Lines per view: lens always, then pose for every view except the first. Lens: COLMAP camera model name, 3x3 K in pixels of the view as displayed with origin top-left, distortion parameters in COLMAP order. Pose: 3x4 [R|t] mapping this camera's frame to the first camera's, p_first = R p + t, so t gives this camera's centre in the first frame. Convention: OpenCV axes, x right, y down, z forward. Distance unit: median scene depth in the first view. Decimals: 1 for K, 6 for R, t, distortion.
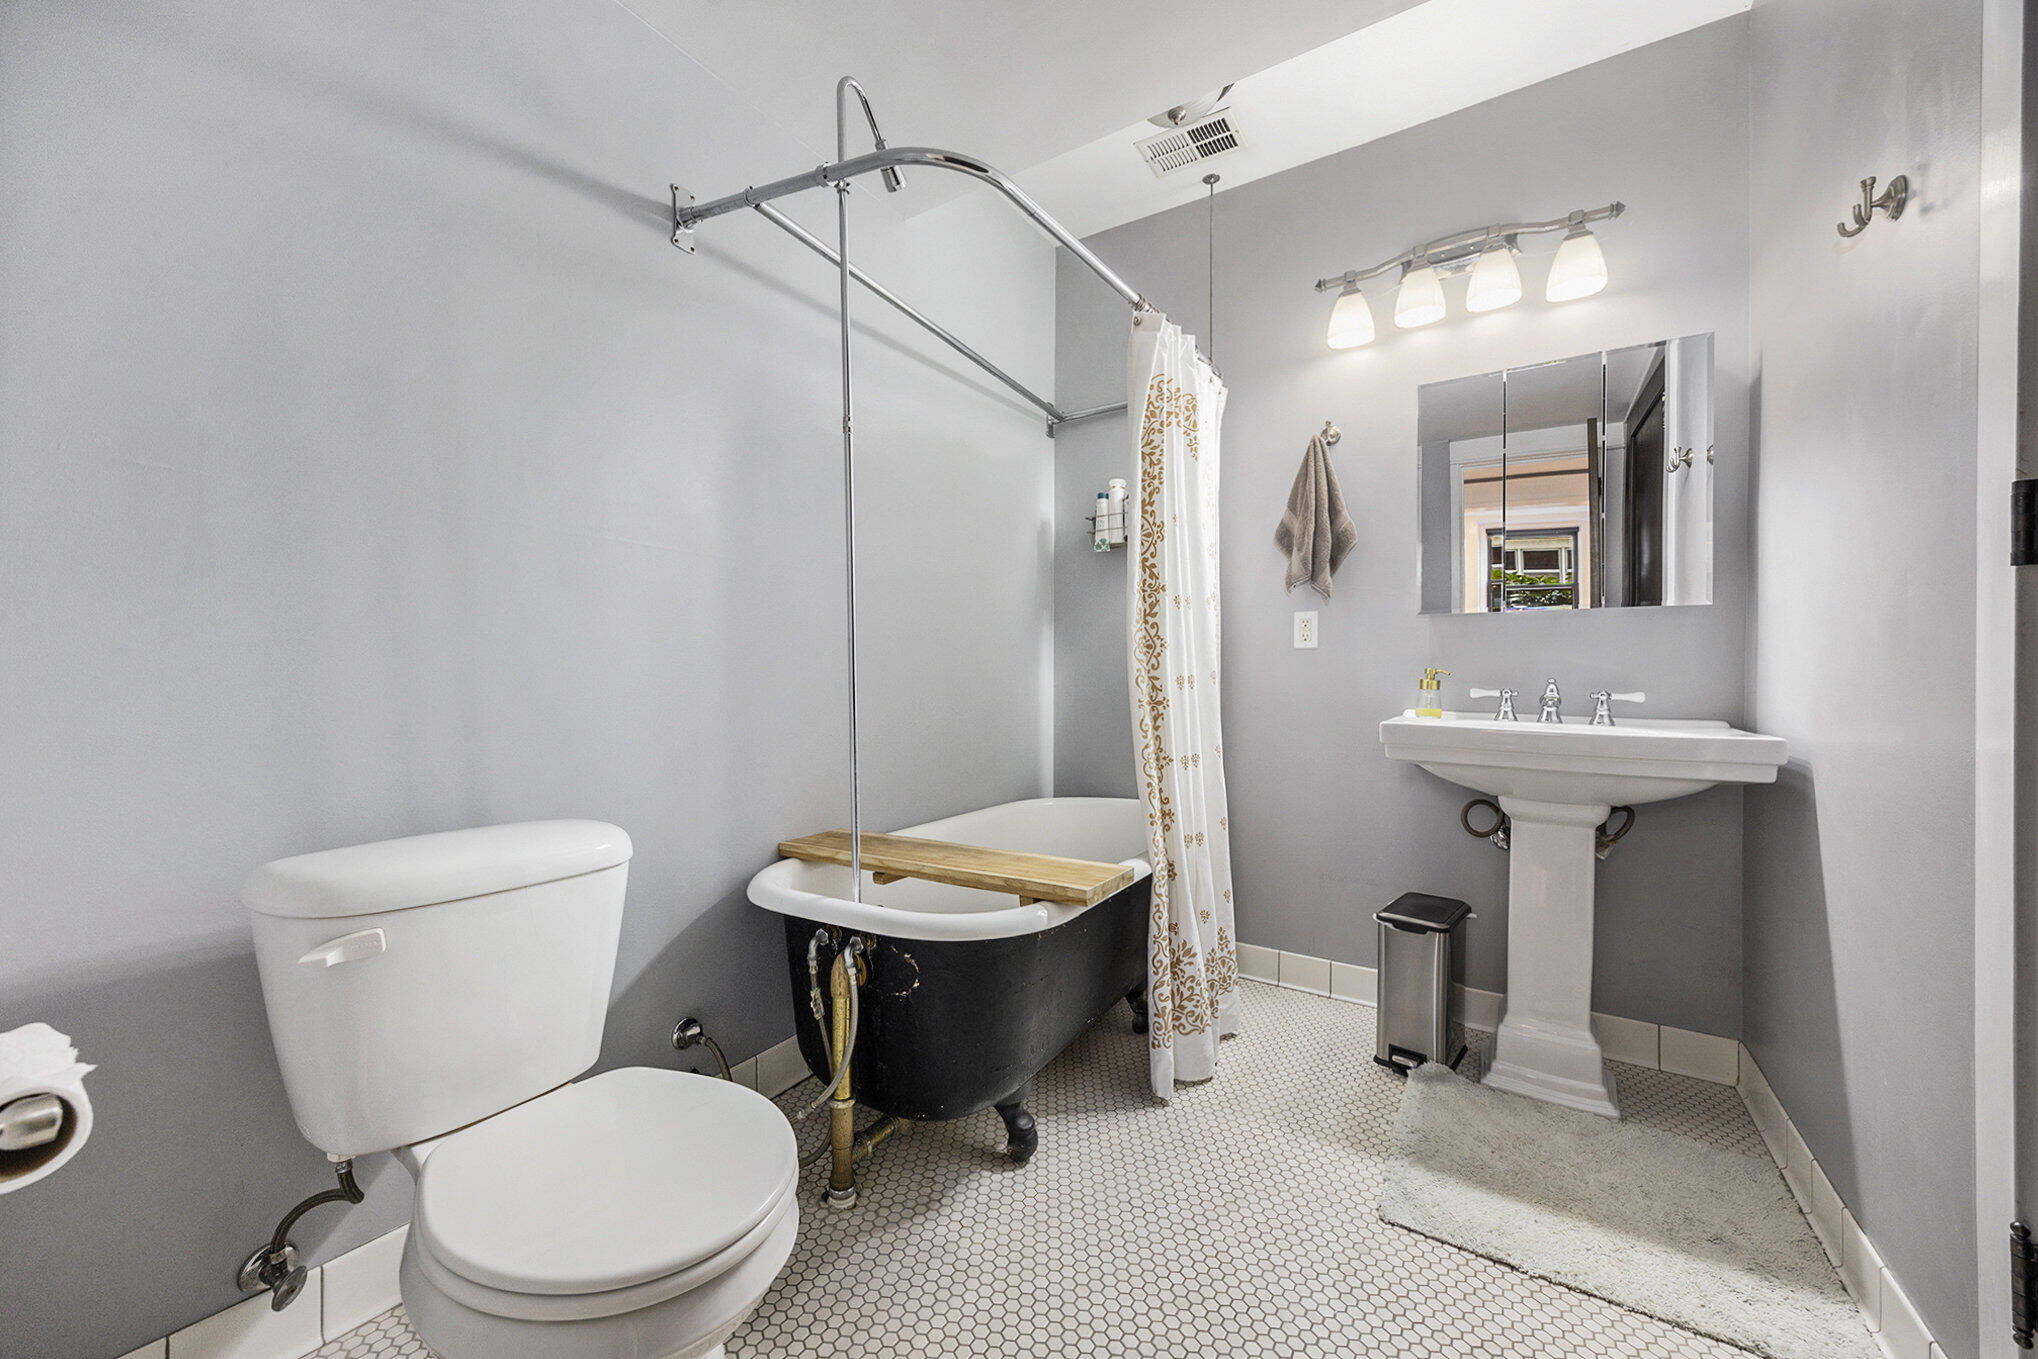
lens RADIAL K [[790.2, 0, 1012.9], [0, 790.2, 680.3], [0, 0, 1]] dist [0.002565, -0.000586]
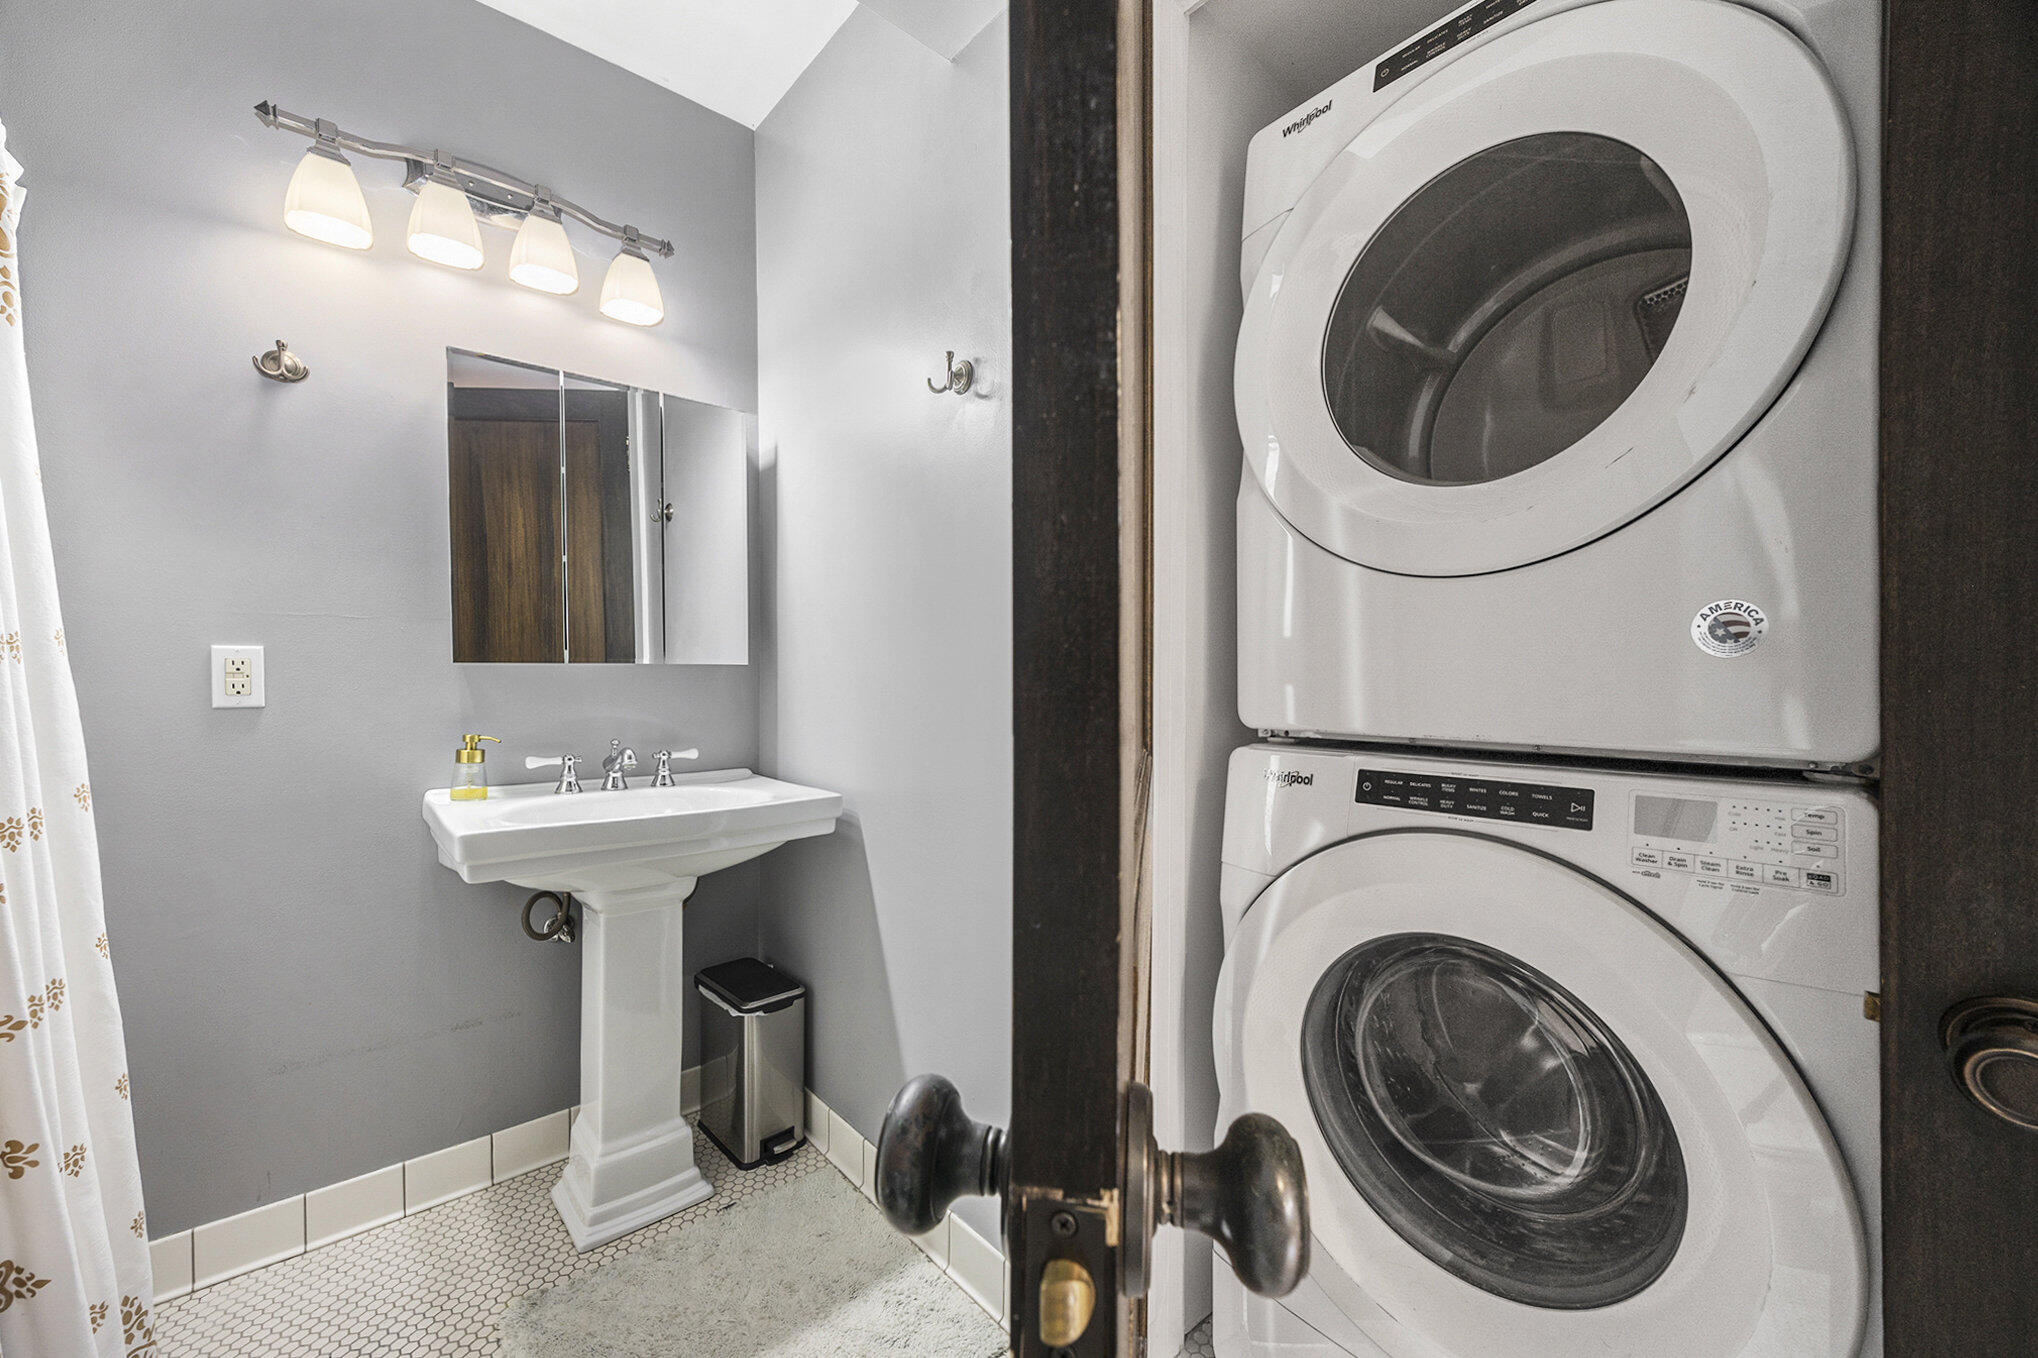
lens RADIAL K [[790.2, 0, 1017.0], [0, 790.2, 691.5], [0, 0, 1]] dist [0.002565, -0.000586]
pose [[0.286928, -0.023347, 0.957668, -0.042398], [0.003064, 0.999720, 0.023455, -0.073509], [-0.957947, -0.003795, 0.286919, 0.297158]]
